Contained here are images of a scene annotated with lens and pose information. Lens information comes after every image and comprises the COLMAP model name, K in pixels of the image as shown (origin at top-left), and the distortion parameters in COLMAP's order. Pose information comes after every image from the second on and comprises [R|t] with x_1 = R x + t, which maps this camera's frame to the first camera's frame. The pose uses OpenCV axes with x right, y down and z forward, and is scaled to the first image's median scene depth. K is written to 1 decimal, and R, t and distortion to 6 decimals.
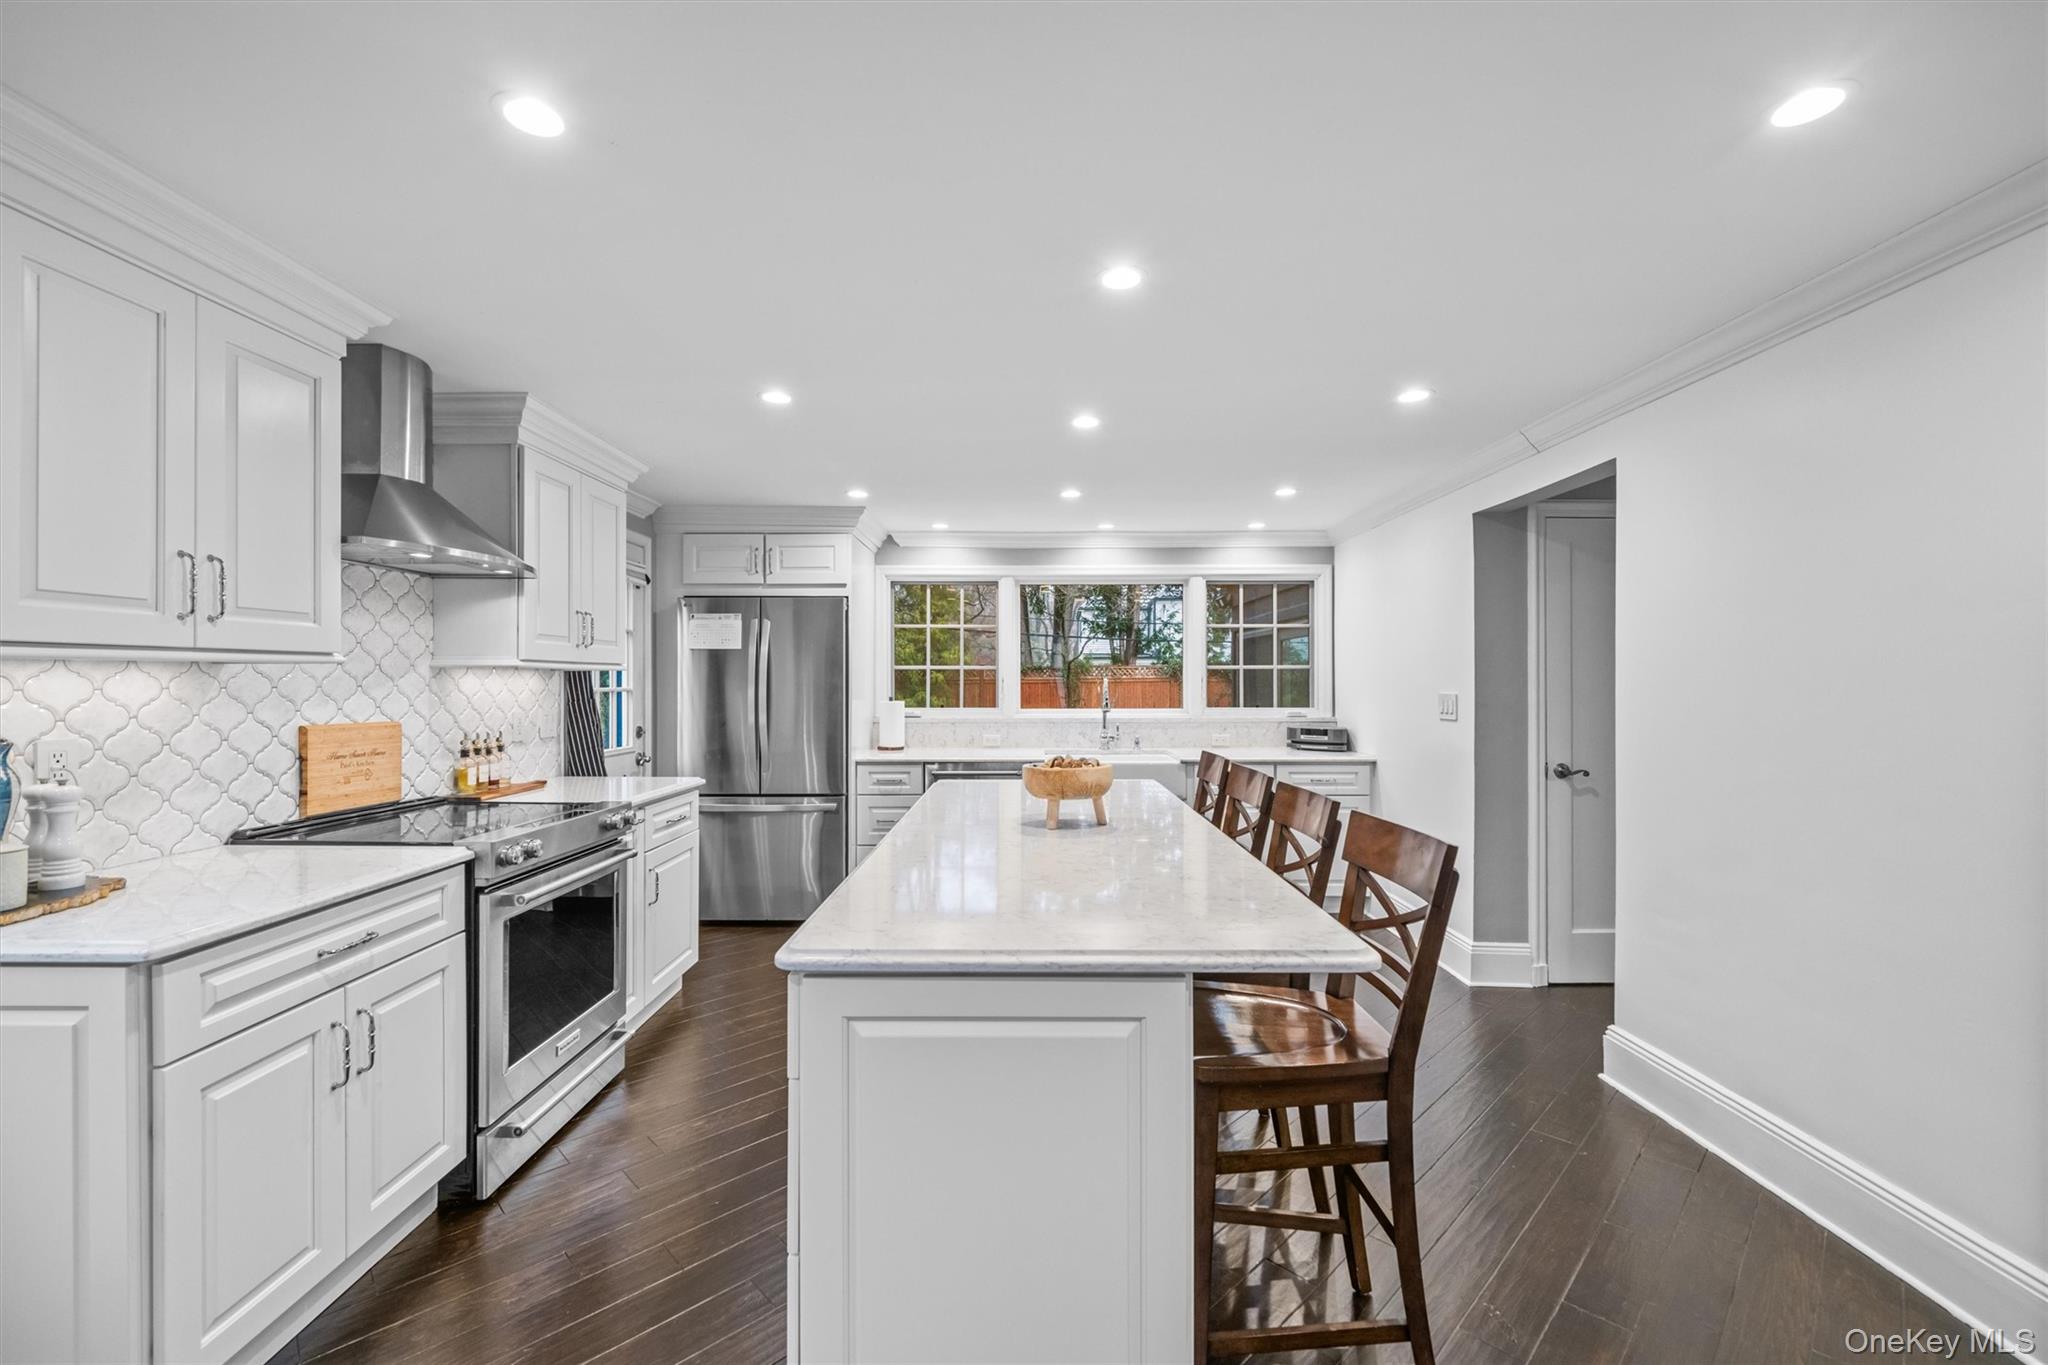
lens RADIAL K [[887.6, 0, 1024.0], [0, 887.6, 682.5], [0, 0, 1]] dist [-0.001242, -0.000343]
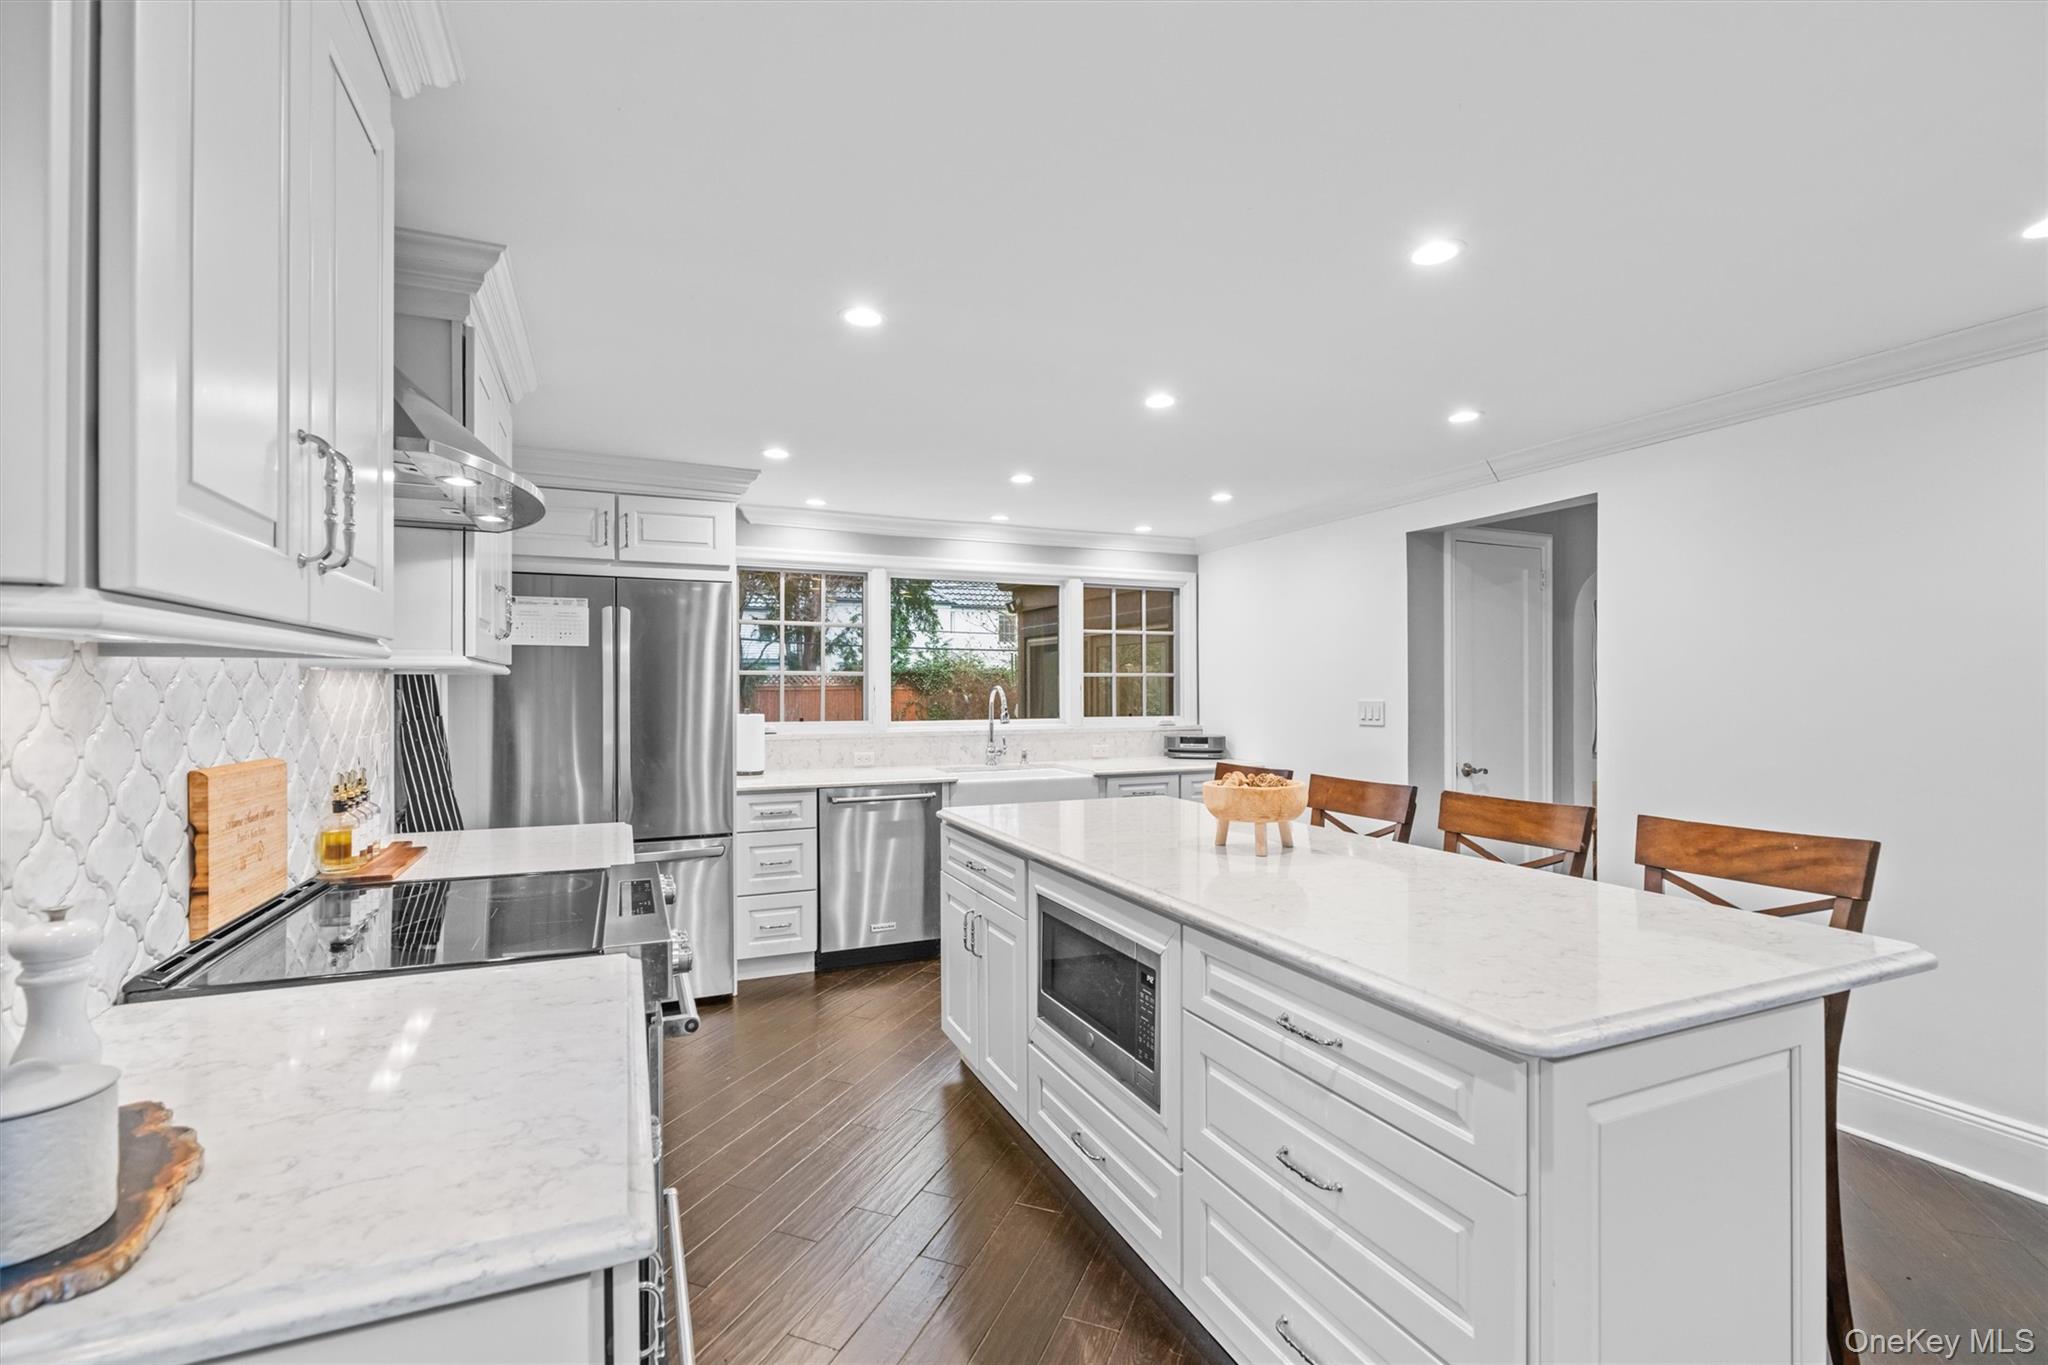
lens RADIAL K [[940.2, 0, 1033.5], [0, 940.2, 688.2], [0, 0, 1]] dist [-0.002195, 0.000387]
pose [[0.907021, -0.000344, 0.421086, -0.307557], [0.001562, 0.999996, -0.002548, -0.000190], [-0.421083, 0.002969, 0.907017, 0.130934]]
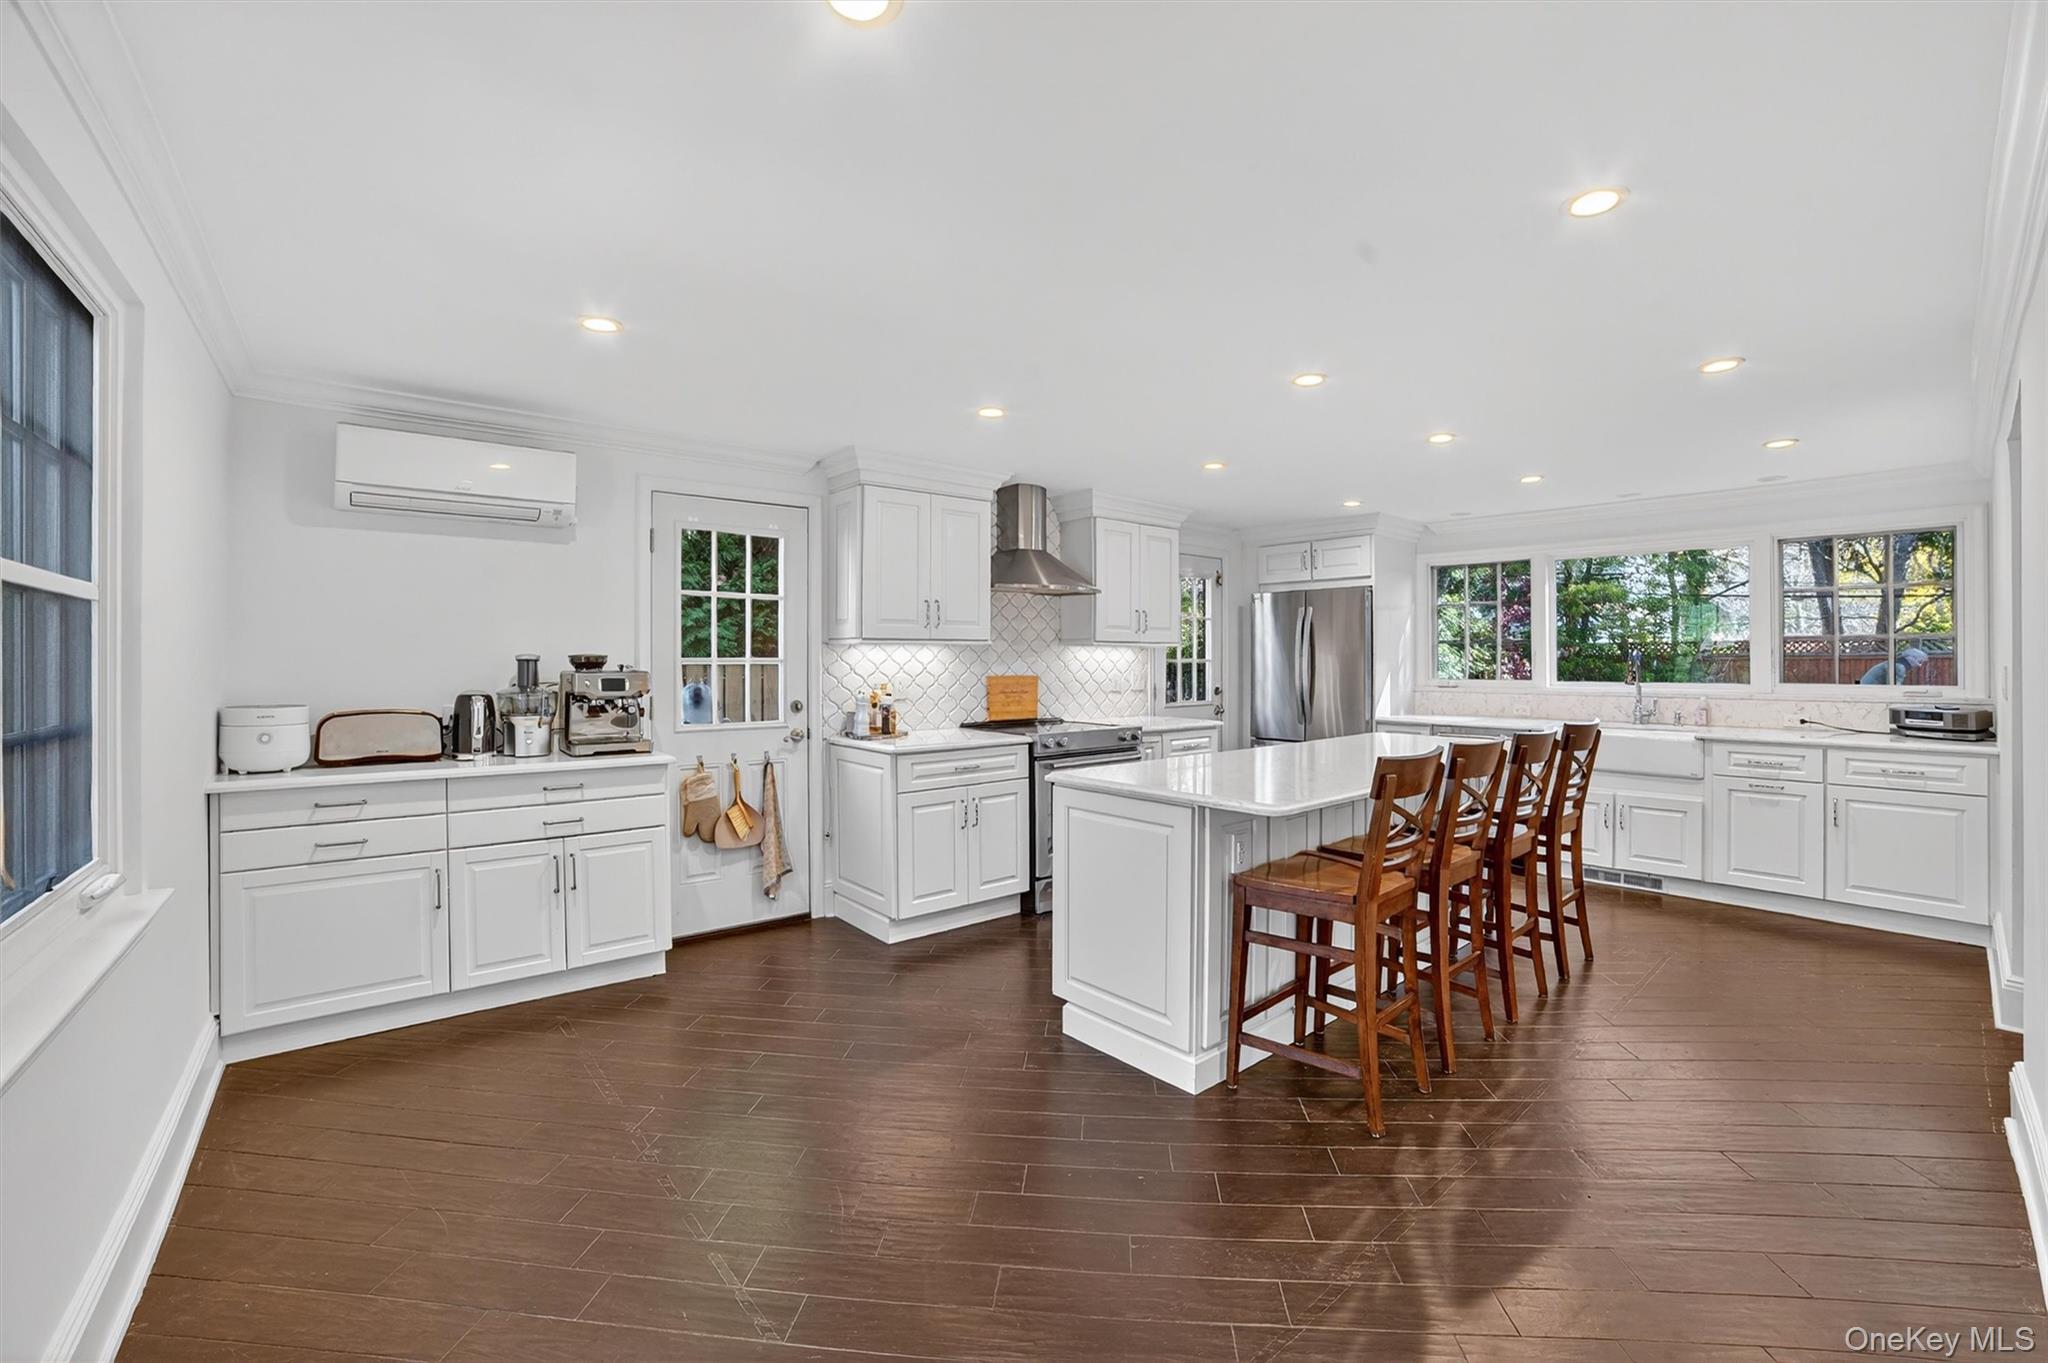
lens RADIAL K [[916.4, 0, 1026.6], [0, 916.4, 663.5], [0, 0, 1]] dist [-0.001764, 0.000445]
pose [[0.647324, 0.002689, -0.762210, 0.473758], [-0.001824, 0.999996, 0.001978, 0.009233], [0.762213, 0.000110, 0.647327, -0.173213]]
